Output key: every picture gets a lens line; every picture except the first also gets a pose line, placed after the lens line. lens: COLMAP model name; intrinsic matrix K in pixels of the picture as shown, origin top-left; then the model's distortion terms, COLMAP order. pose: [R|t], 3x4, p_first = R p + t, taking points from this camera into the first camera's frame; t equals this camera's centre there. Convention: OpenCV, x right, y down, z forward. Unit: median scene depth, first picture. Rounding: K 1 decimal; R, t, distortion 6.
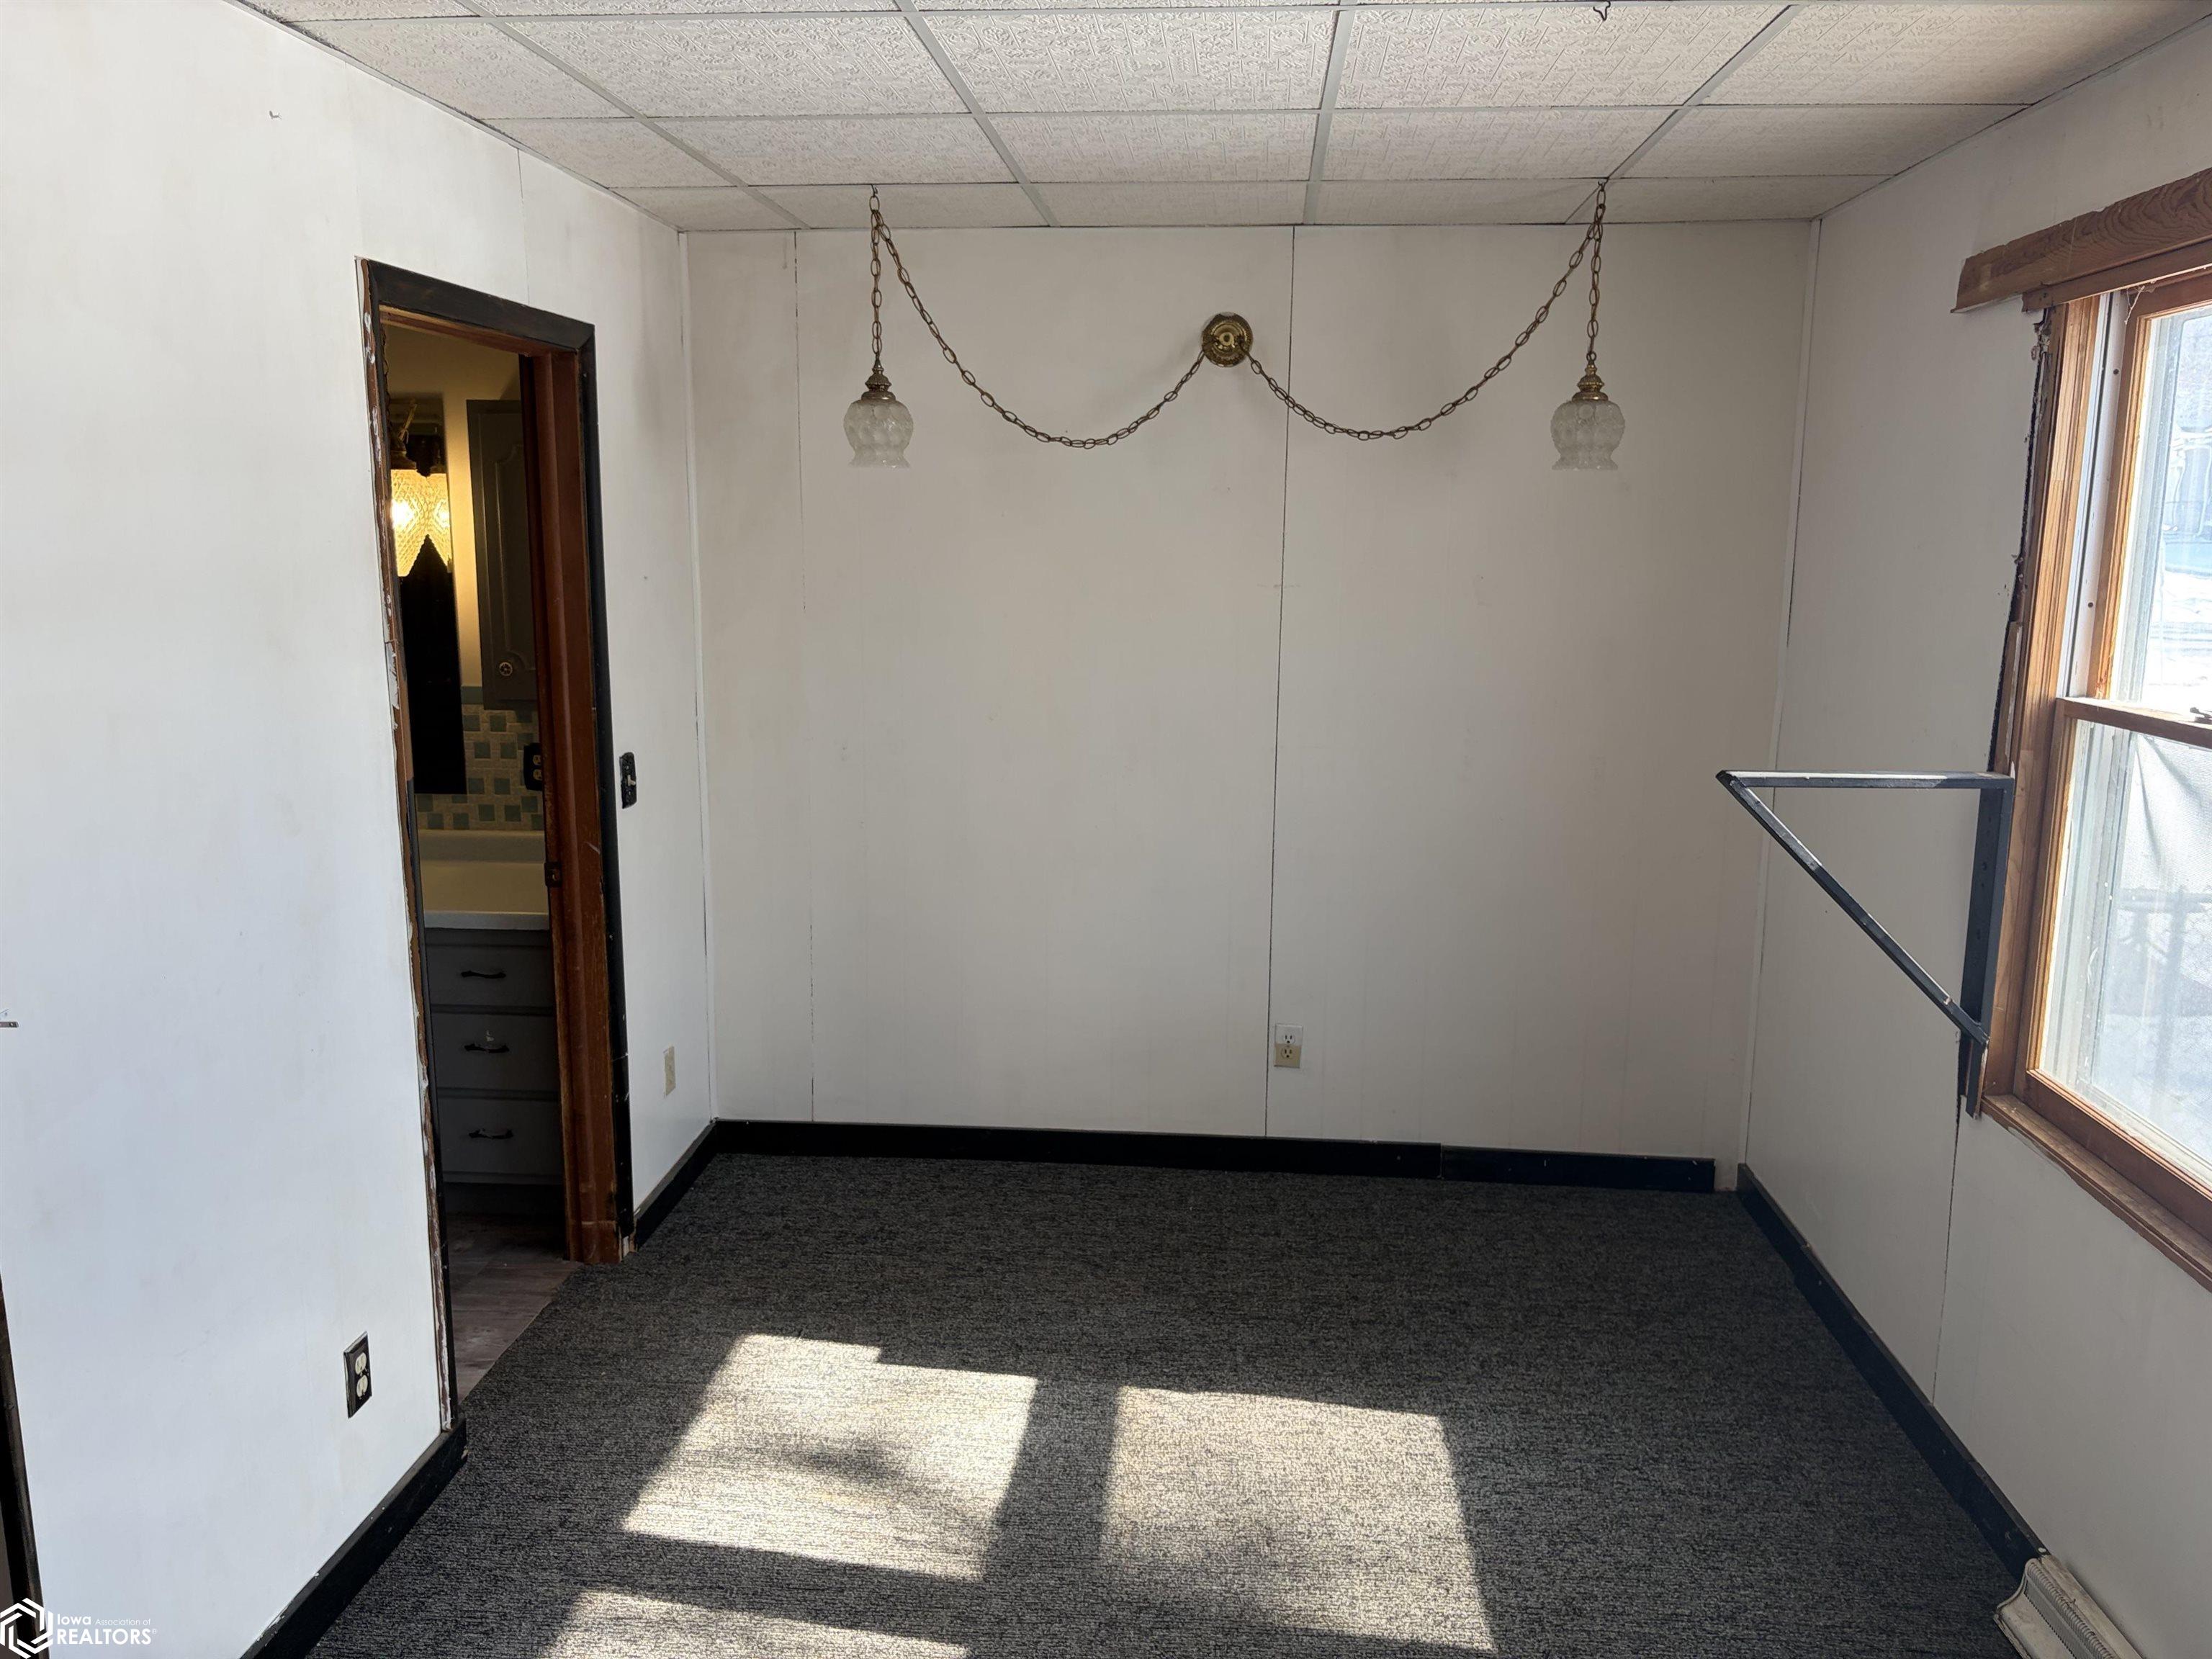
lens RADIAL K [[1712.0, 0, 1054.3], [0, 1712.0, 794.6], [0, 0, 1]] dist [-0.006917, -0.006315]
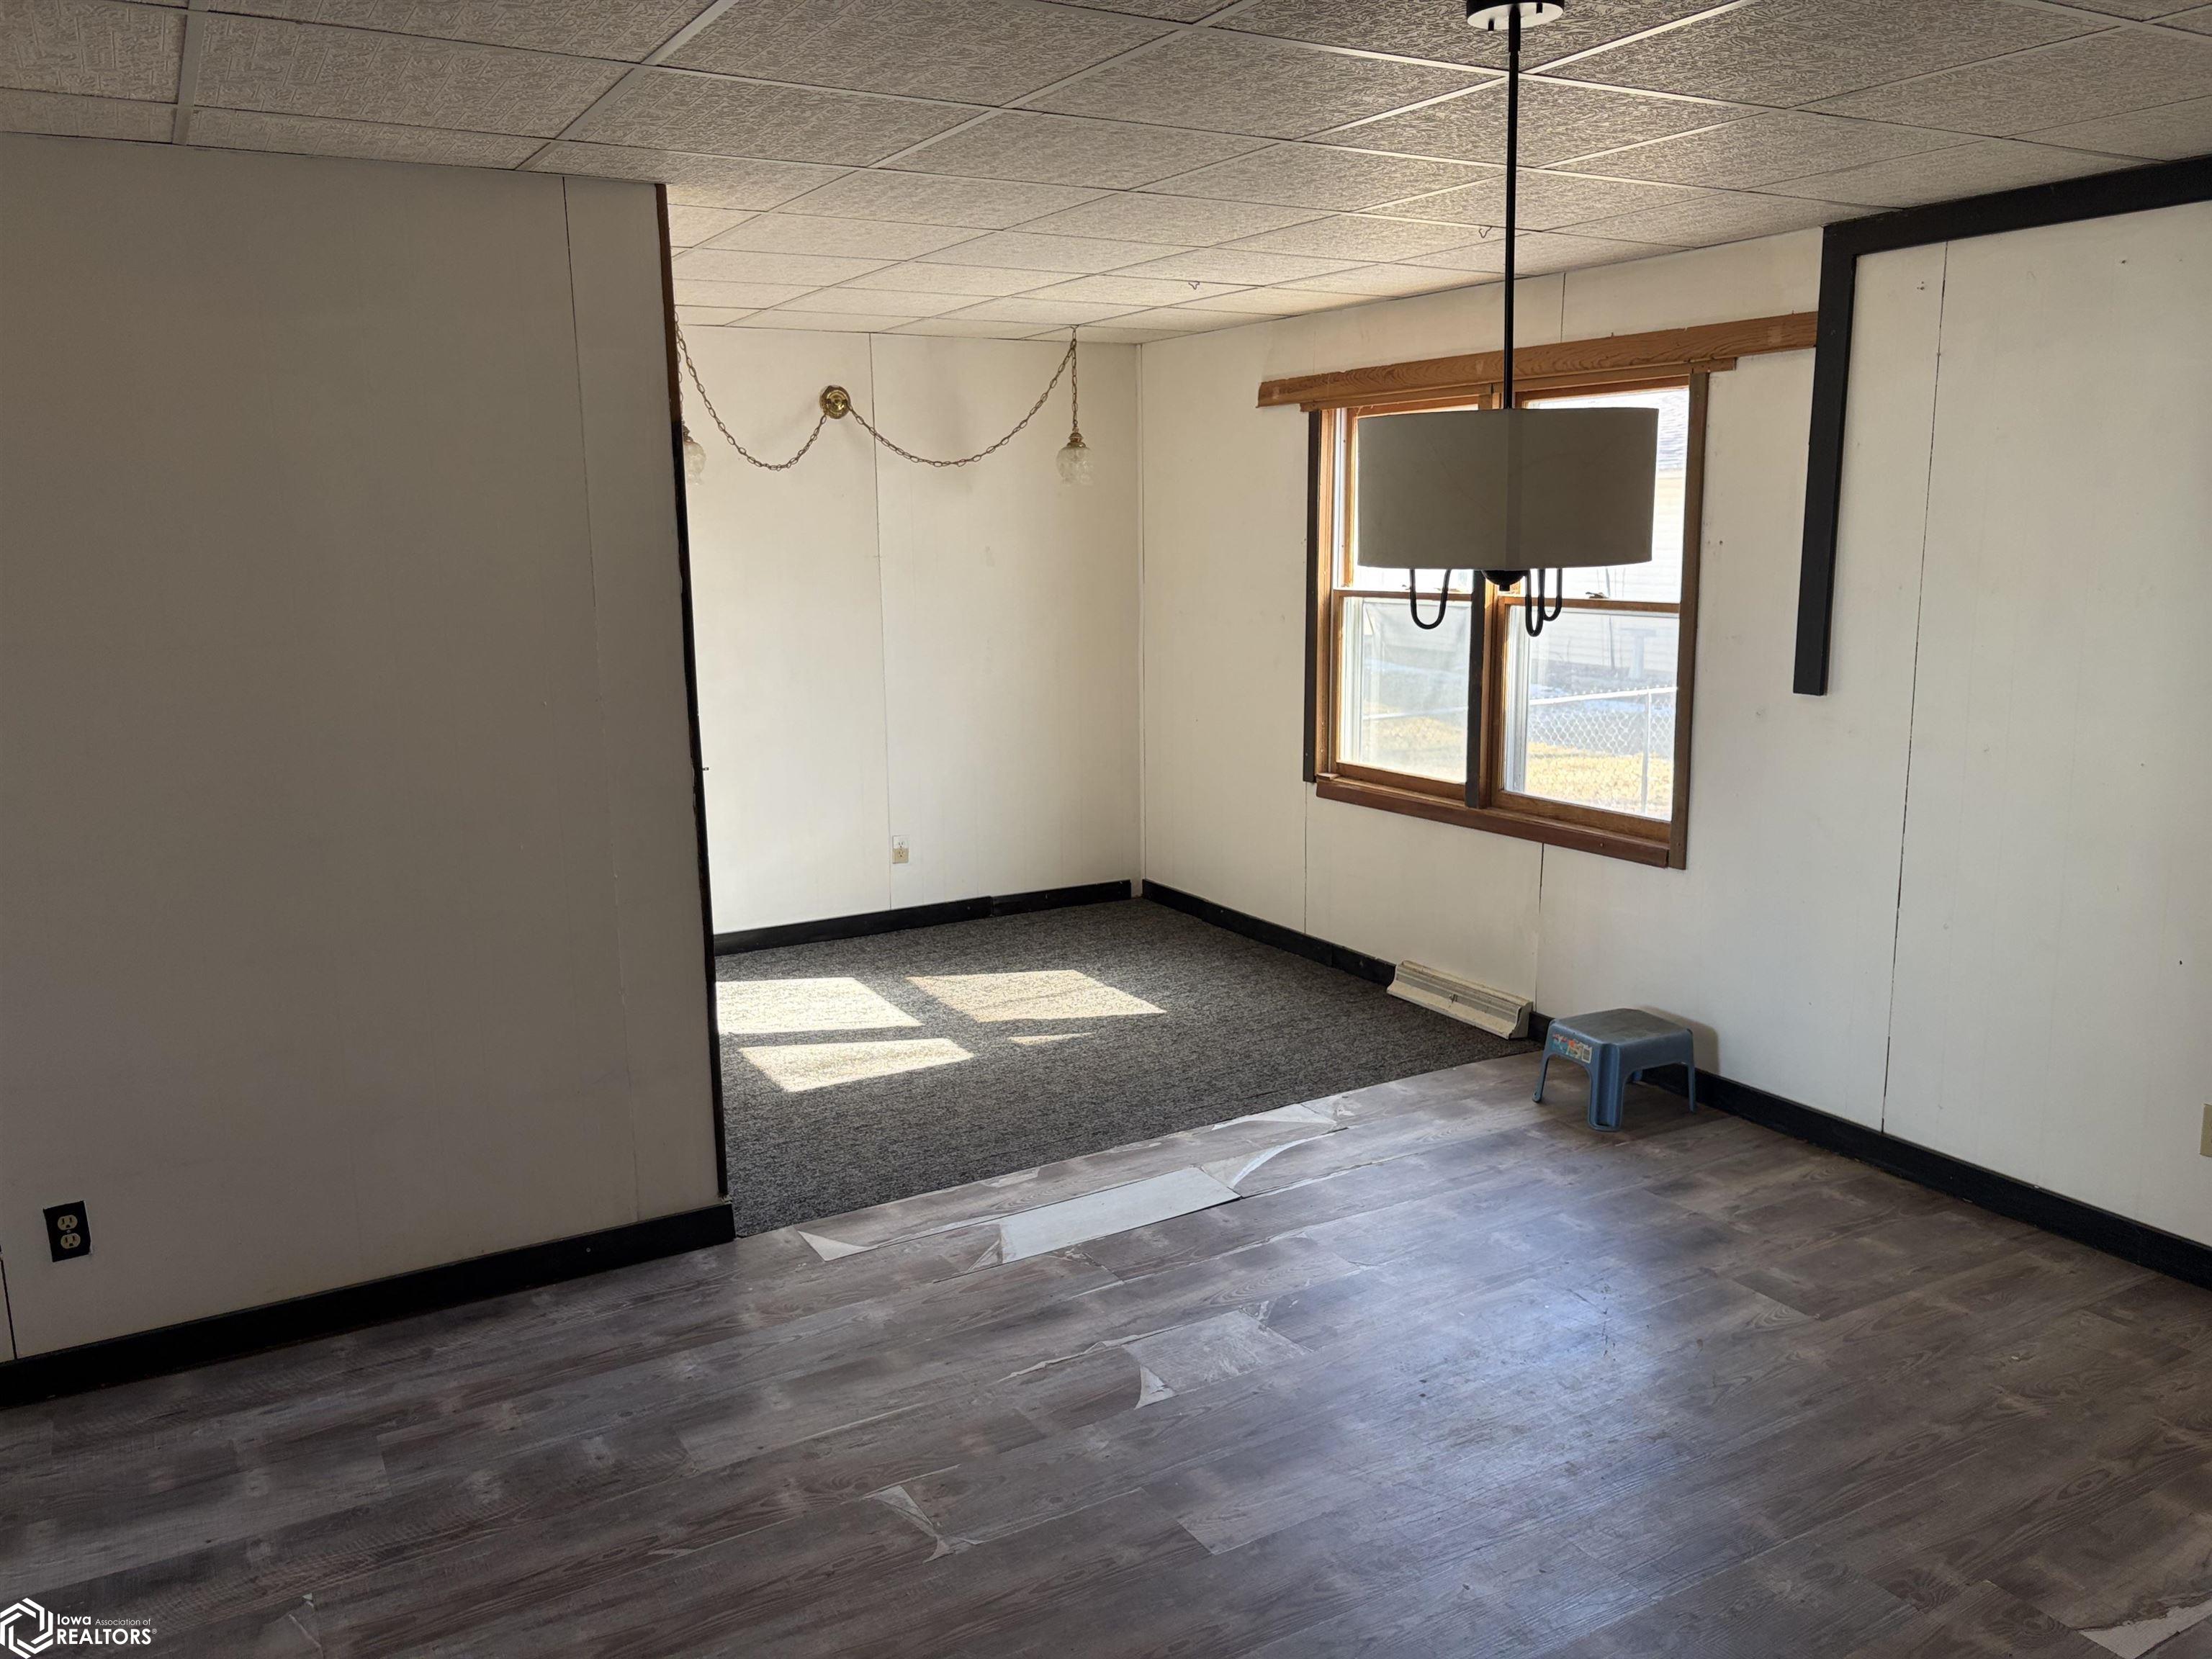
lens RADIAL K [[1712.0, 0, 1103.2], [0, 1712.0, 833.1], [0, 0, 1]] dist [-0.006917, -0.006315]
pose [[0.799801, -0.114066, 0.589328, -0.785862], [0.110805, 0.992962, 0.041812, 0.105822], [-0.589950, 0.031859, 0.806811, -0.476697]]
